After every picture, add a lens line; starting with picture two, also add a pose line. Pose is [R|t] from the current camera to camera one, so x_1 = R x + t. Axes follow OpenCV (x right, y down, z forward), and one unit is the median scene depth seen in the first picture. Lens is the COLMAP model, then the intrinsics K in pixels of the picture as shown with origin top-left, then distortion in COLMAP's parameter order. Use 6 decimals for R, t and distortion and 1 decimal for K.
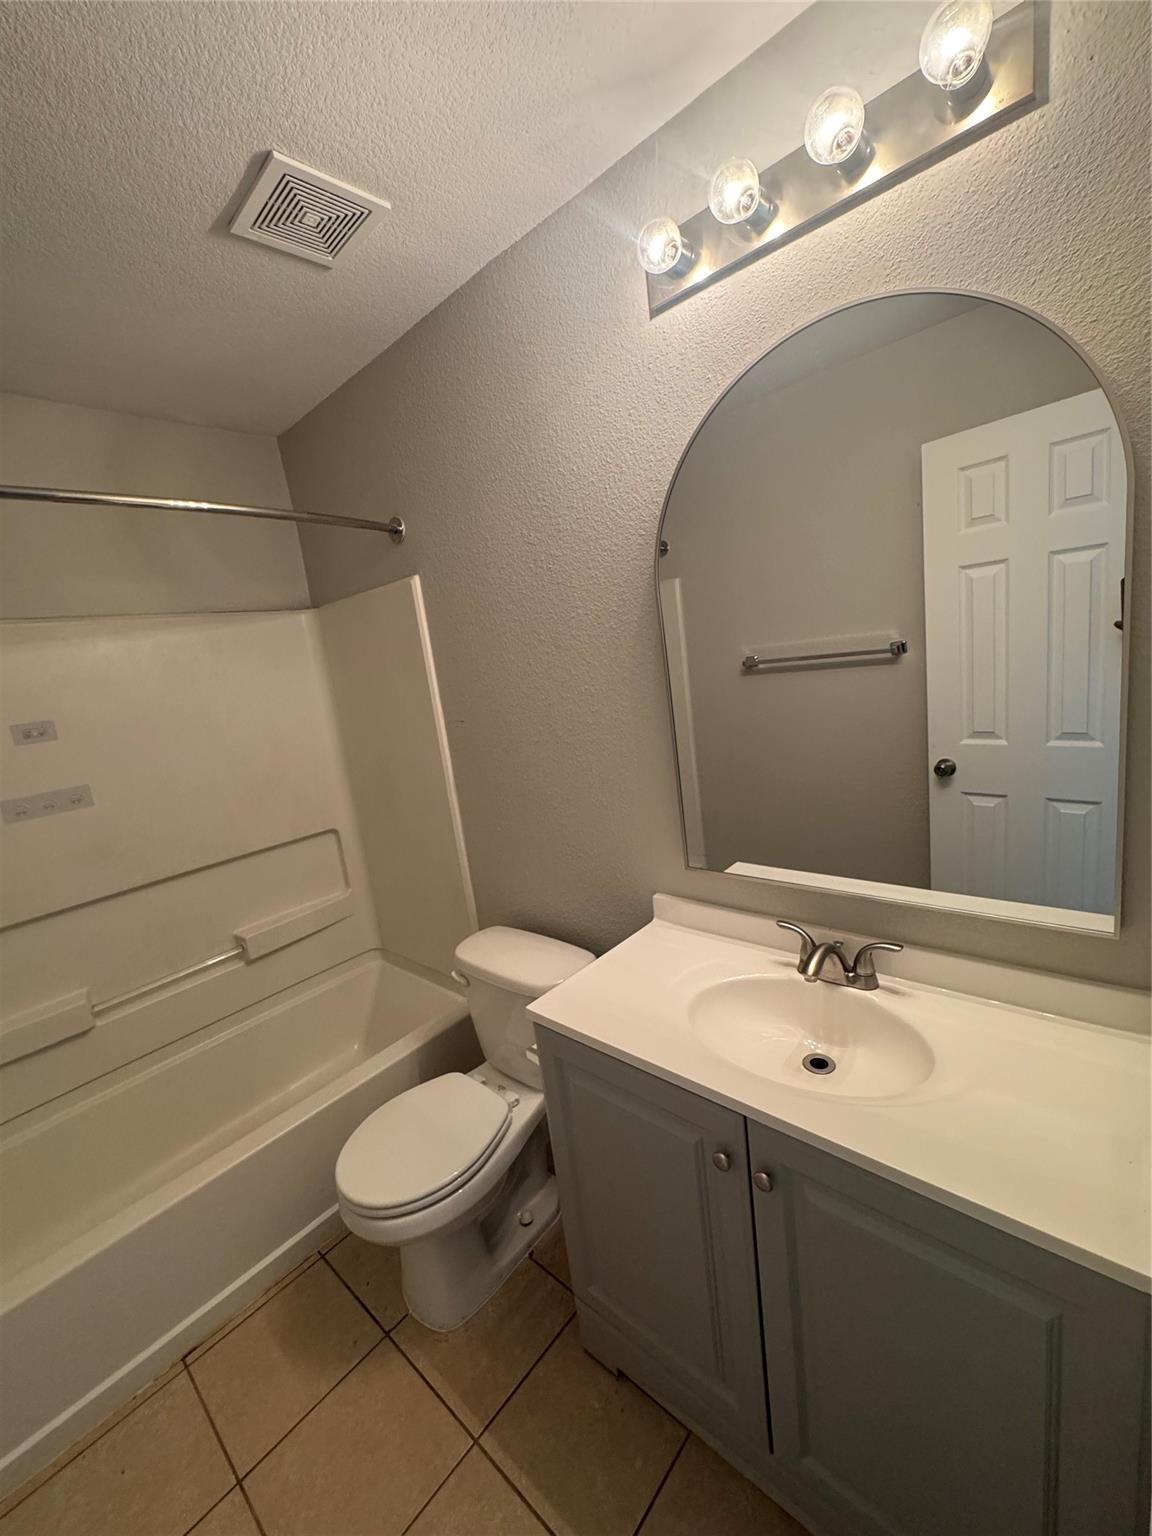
lens RADIAL K [[616.7, 0, 573.1], [0, 616.7, 762.4], [0, 0, 1]] dist [0.001207, -0.000854]
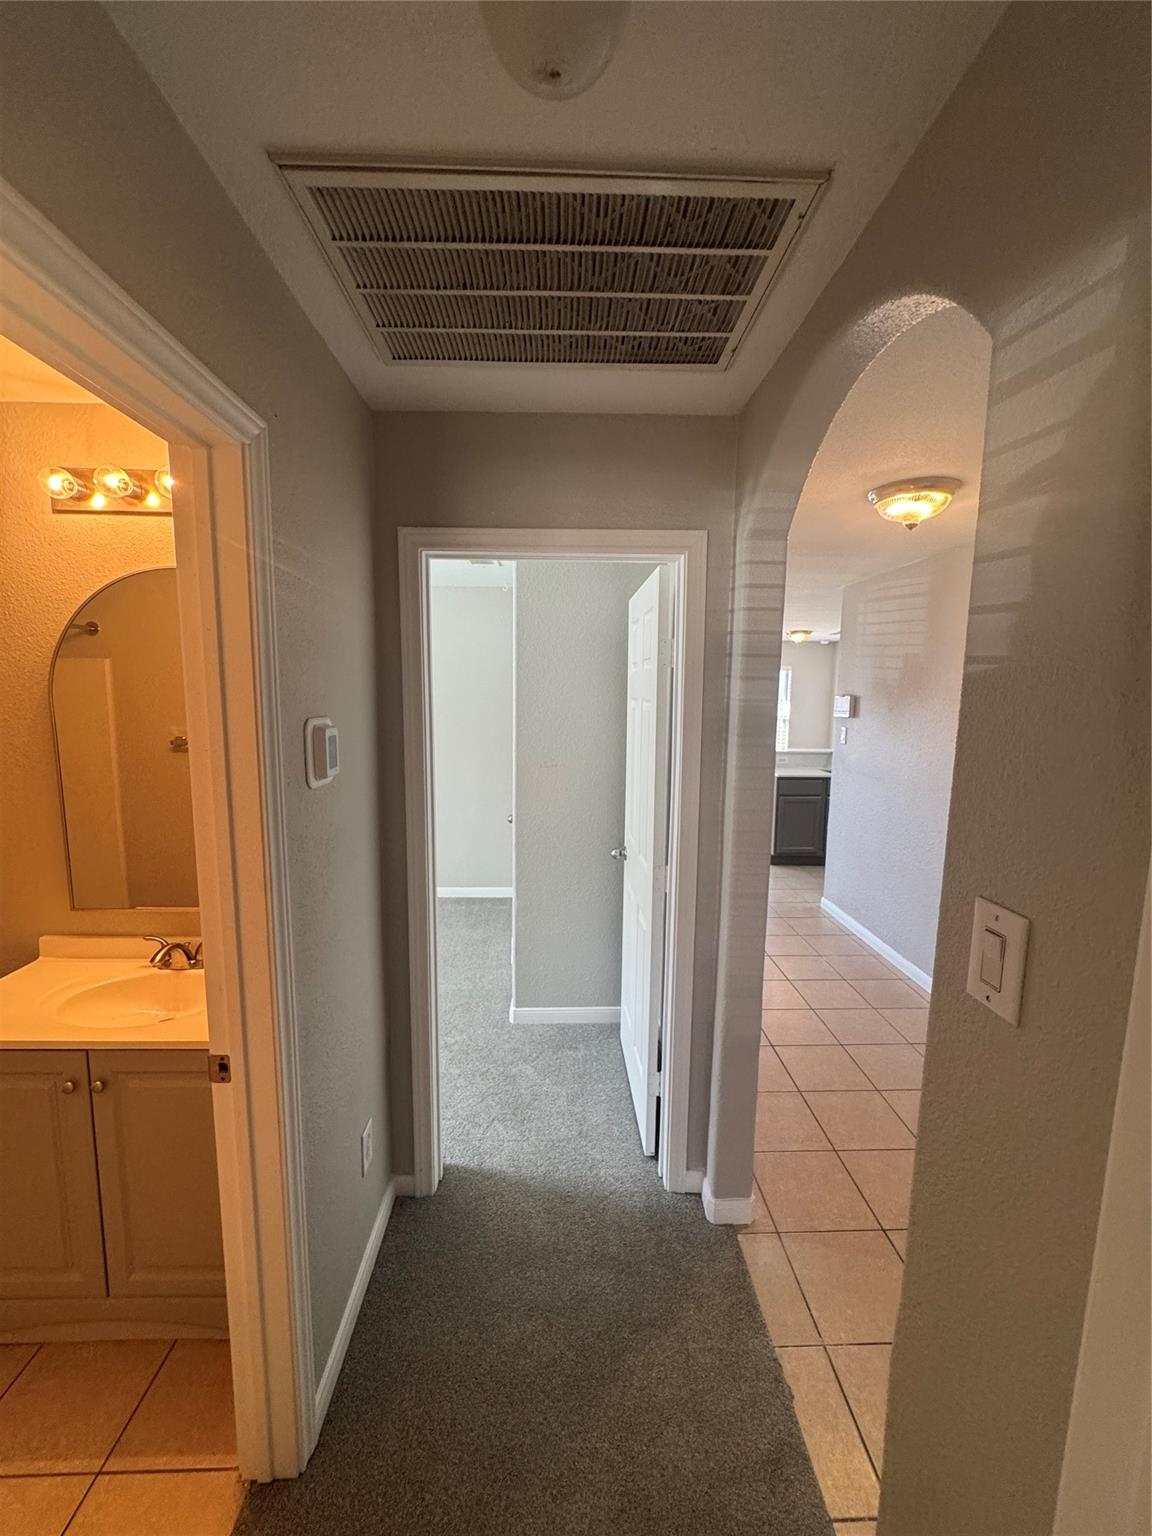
lens RADIAL K [[616.7, 0, 572.0], [0, 616.7, 769.9], [0, 0, 1]] dist [0.001207, -0.000854]
pose [[0.717322, 0.050777, 0.694889, 0.016516], [0.014474, 0.996040, -0.087725, 0.006368], [-0.696591, 0.072985, 0.713746, -0.510523]]
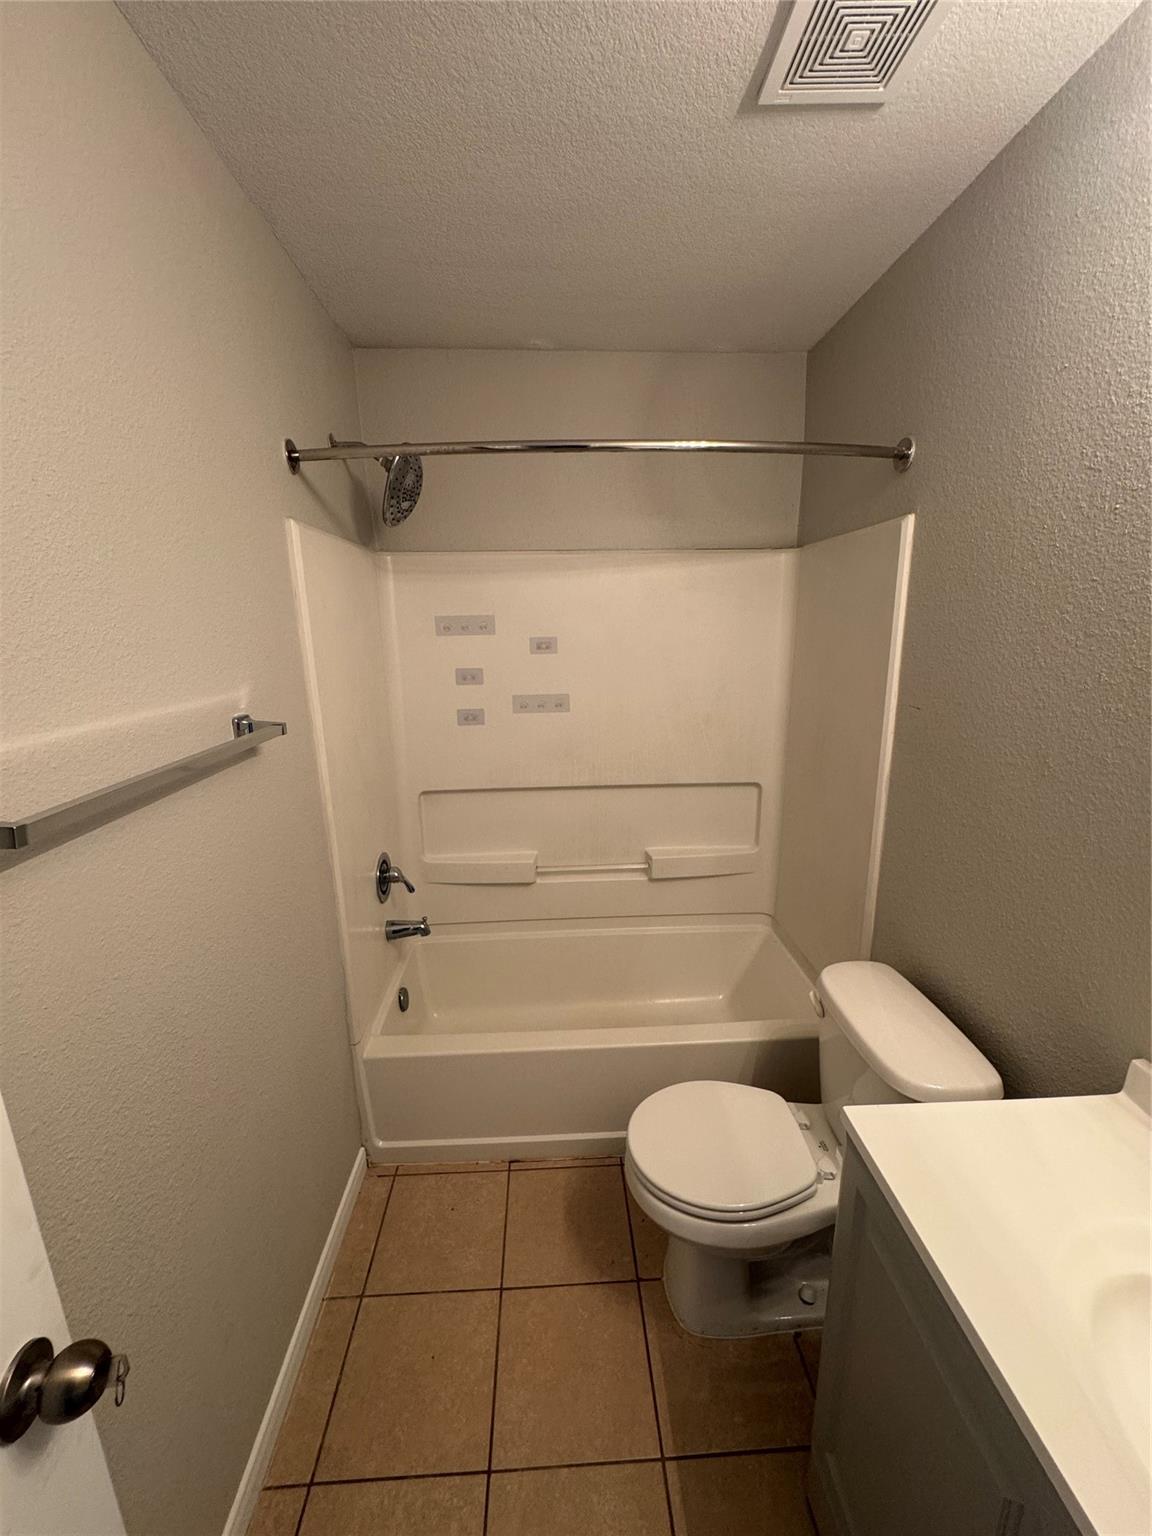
lens RADIAL K [[616.7, 0, 571.3], [0, 616.7, 767.0], [0, 0, 1]] dist [0.001207, -0.000854]
pose [[0.700762, 0.274476, -0.658479, 0.050561], [-0.196890, 0.961584, 0.191288, -0.060416], [0.685687, -0.004400, 0.727883, 0.131370]]
